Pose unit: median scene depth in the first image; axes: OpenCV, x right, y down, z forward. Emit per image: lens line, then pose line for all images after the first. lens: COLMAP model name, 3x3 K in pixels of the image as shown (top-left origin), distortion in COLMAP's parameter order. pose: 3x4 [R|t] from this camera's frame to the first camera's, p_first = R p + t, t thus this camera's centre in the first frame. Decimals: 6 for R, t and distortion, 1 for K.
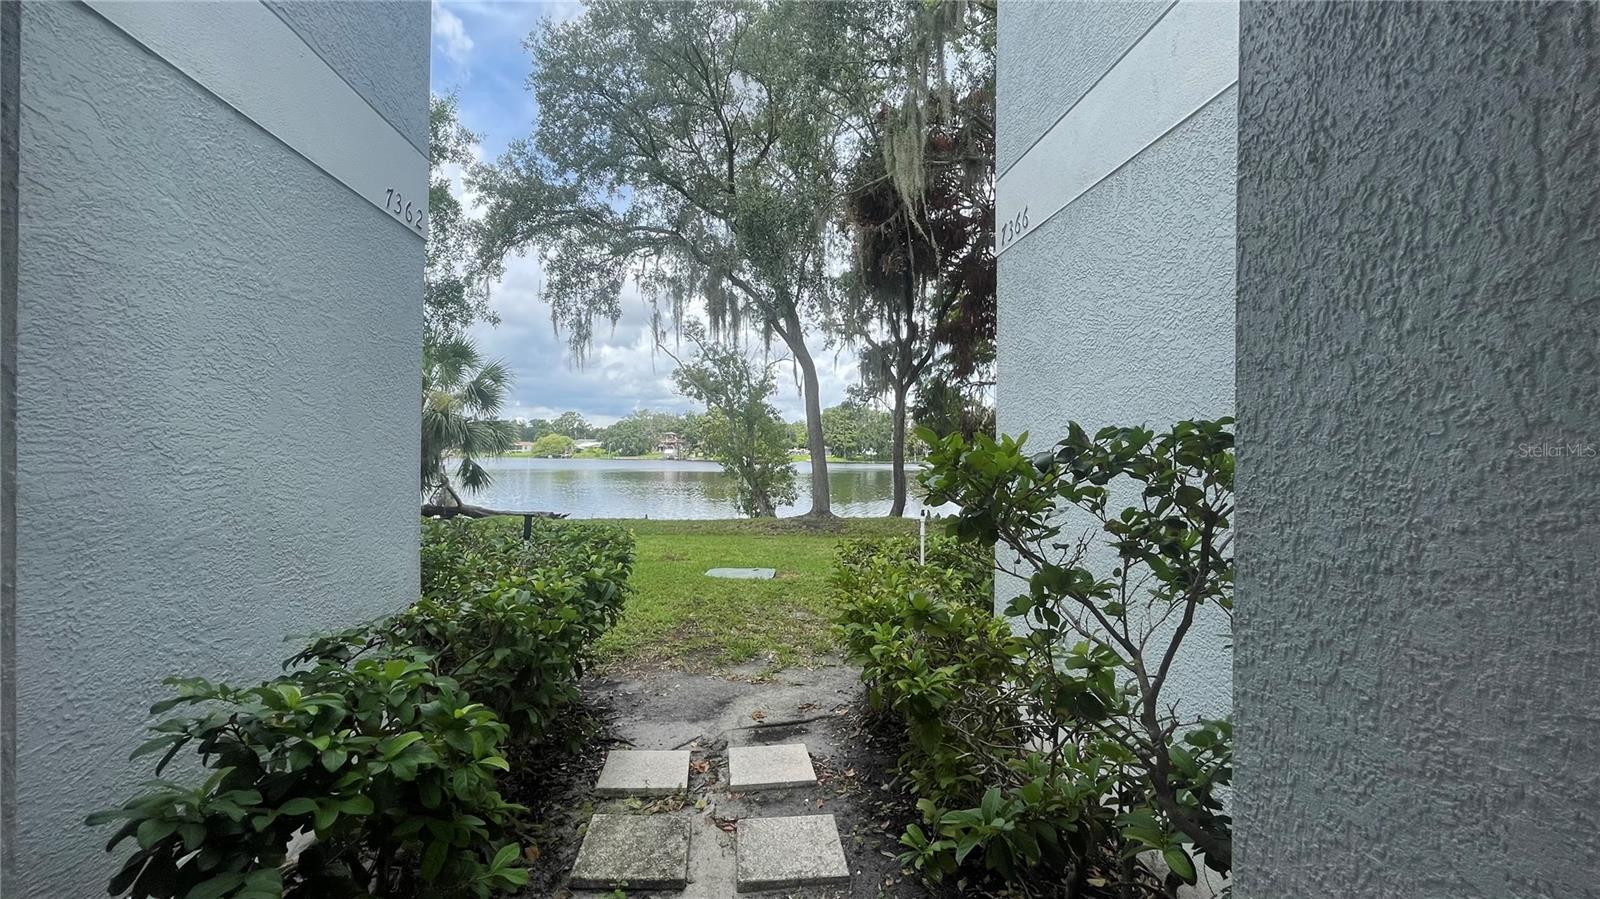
lens RADIAL K [[645.8, 0, 789.4], [0, 645.8, 450.9], [0, 0, 1]] dist [-0.000542, 0.001388]
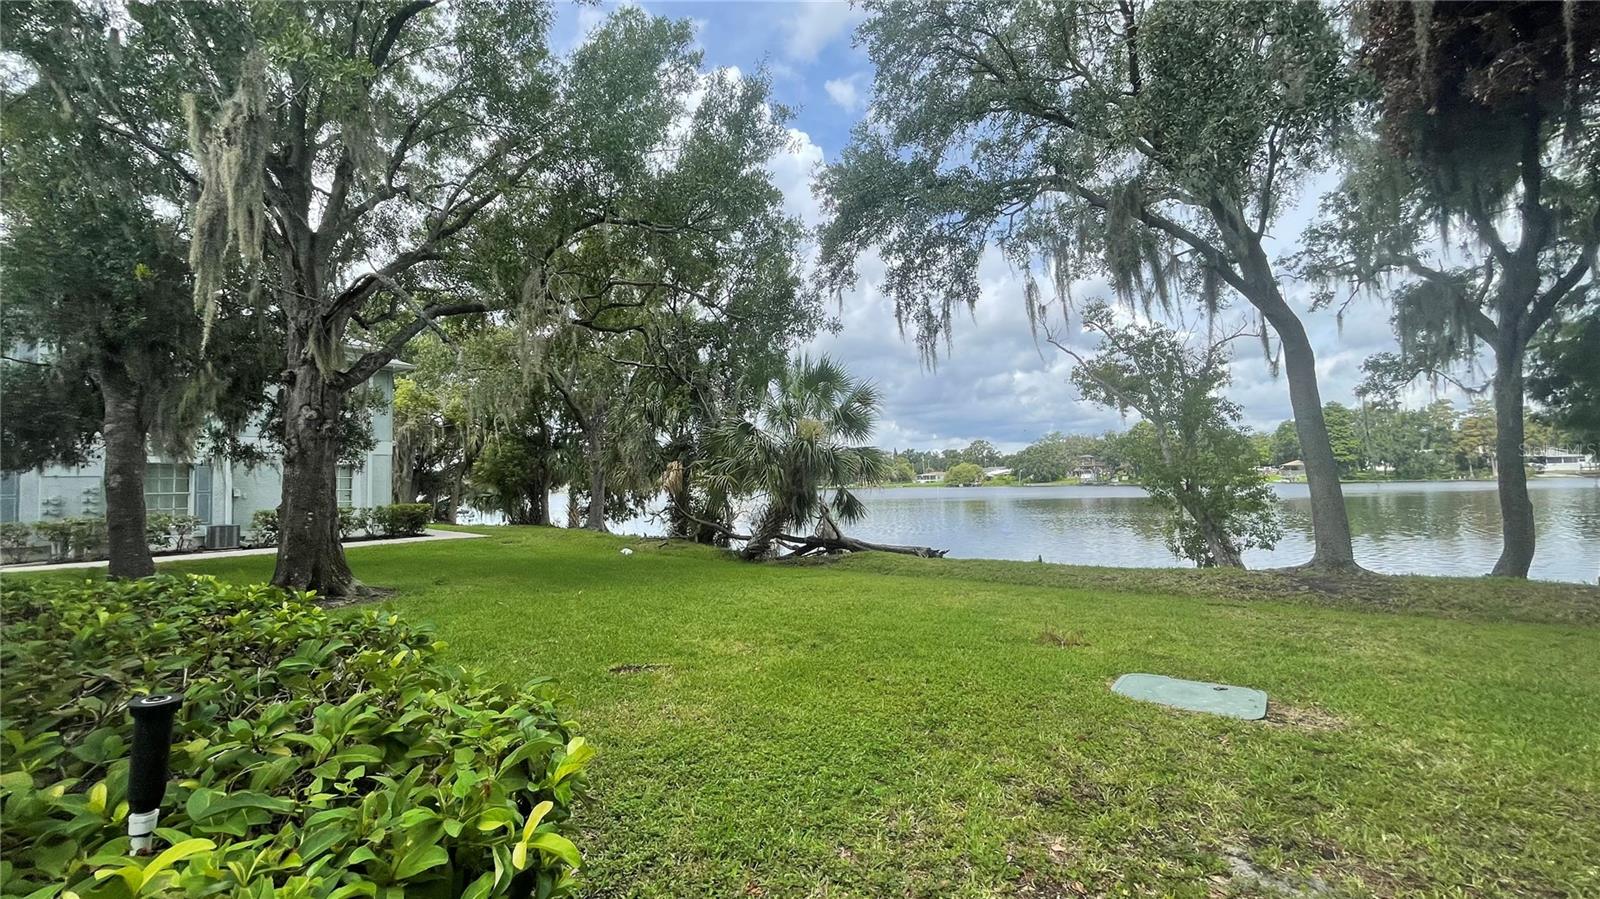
lens RADIAL K [[645.8, 0, 794.8], [0, 645.8, 452.7], [0, 0, 1]] dist [-0.000542, 0.001388]
pose [[0.818846, -0.056058, -0.571270, -0.012923], [0.033015, 0.998172, -0.050627, 0.004727], [0.573064, 0.022595, 0.819199, 0.193561]]
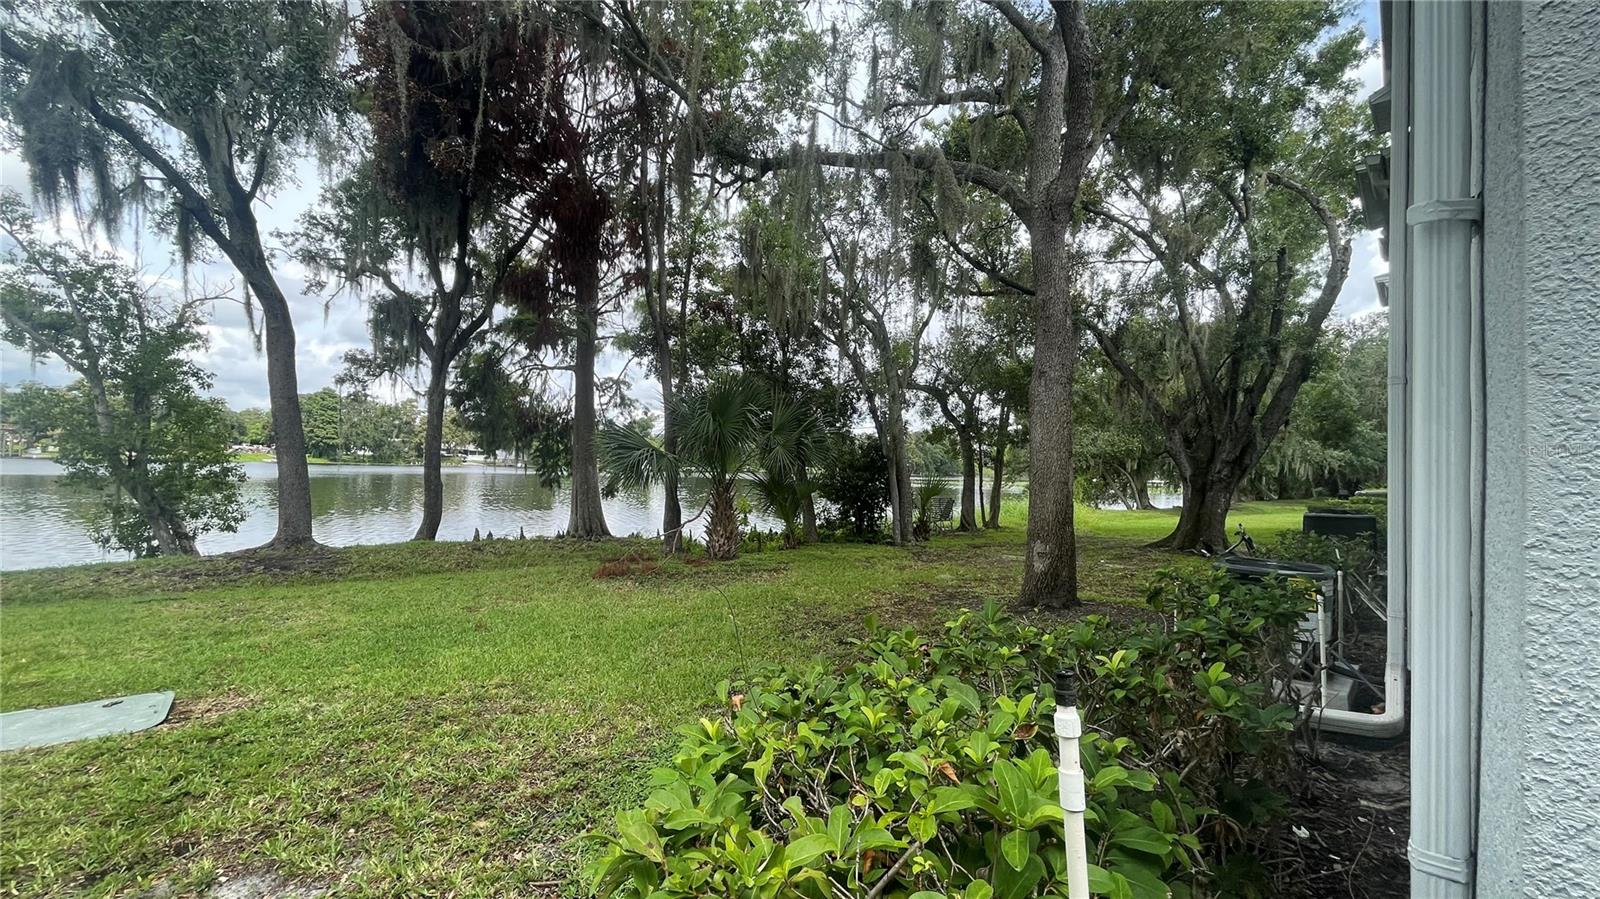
lens RADIAL K [[645.8, 0, 790.9], [0, 645.8, 452.9], [0, 0, 1]] dist [-0.000542, 0.001388]
pose [[0.757385, 0.022764, 0.652571, 0.002900], [-0.021178, 0.999723, -0.010294, 0.005374], [-0.652624, -0.006024, 0.757658, 0.194493]]
